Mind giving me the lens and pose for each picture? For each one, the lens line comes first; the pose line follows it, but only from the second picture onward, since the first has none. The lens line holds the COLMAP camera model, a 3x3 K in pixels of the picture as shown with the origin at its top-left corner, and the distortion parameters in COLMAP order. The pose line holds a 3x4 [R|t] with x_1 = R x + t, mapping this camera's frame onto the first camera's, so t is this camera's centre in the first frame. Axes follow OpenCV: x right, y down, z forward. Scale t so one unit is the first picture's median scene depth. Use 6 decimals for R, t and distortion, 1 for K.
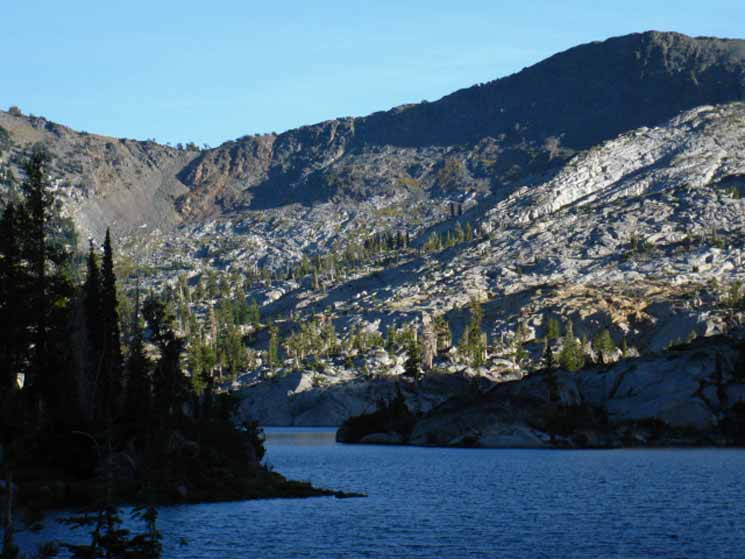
lens RADIAL K [[2586.1, 0, 372.3], [0, 2586.1, 284.5], [0, 0, 1]] dist [0.421402, 0.000000]
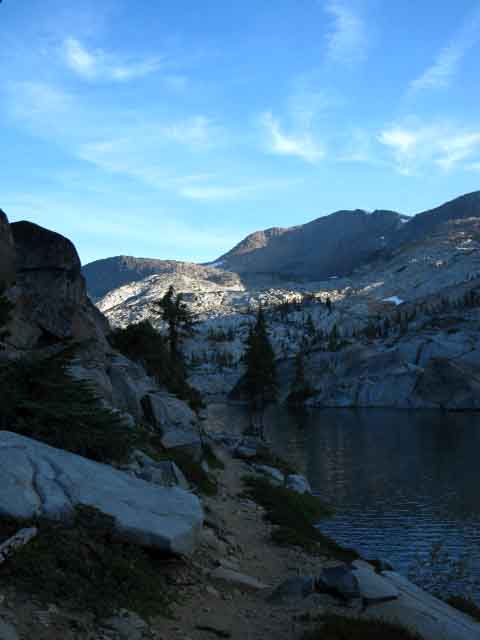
lens RADIAL K [[800.0, 0, 238.6], [0, 800.0, 320.6], [0, 0, 1]] dist [0.026797, 0.000000]
pose [[0.962778, -0.004572, 0.270254, -0.027671], [0.013146, 0.999466, -0.029922, 0.011091], [-0.269973, 0.032361, 0.962324, 0.268721]]
